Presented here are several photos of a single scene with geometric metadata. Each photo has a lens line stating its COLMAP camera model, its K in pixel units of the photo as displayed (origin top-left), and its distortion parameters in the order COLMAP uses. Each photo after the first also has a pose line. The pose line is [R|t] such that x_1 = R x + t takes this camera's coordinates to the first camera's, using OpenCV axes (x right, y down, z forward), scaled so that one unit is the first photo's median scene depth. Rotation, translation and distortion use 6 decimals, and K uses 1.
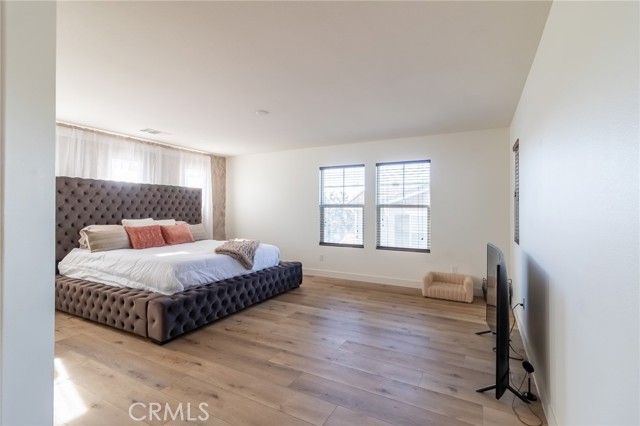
lens RADIAL K [[301.3, 0, 314.3], [0, 301.3, 211.1], [0, 0, 1]] dist [0.002361, 0.002601]
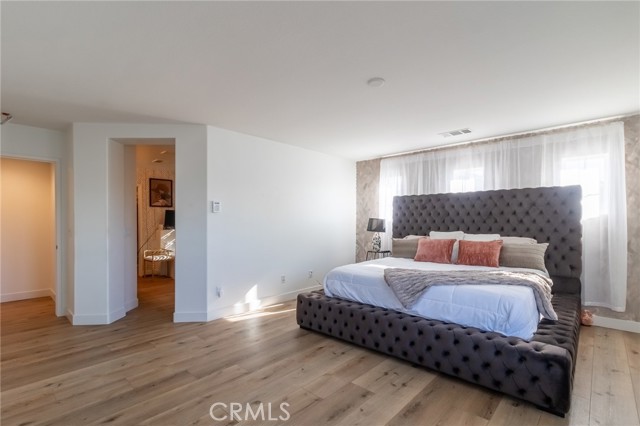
lens RADIAL K [[301.3, 0, 307.3], [0, 301.3, 227.3], [0, 0, 1]] dist [0.002361, 0.002601]
pose [[-0.255602, 0.013358, -0.966690, 0.406241], [-0.004222, 0.999880, 0.014933, 0.000061], [0.966773, 0.007898, -0.255514, 0.768311]]
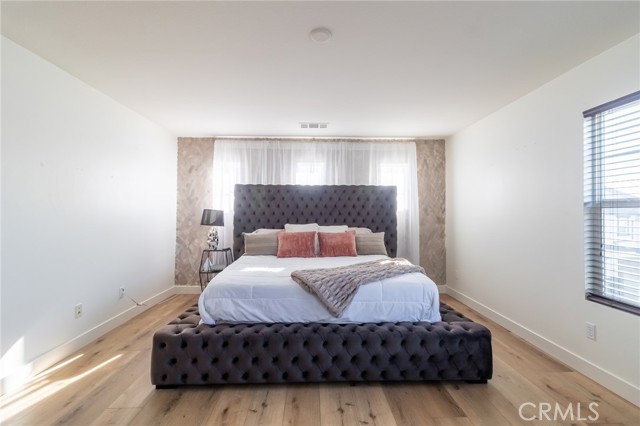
lens RADIAL K [[301.3, 0, 319.9], [0, 301.3, 208.4], [0, 0, 1]] dist [0.002361, 0.002601]
pose [[0.510253, -0.019263, -0.859809, 0.215824], [-0.003386, 0.999696, -0.024407, 0.000105], [0.860018, 0.015365, 0.510033, 0.543429]]
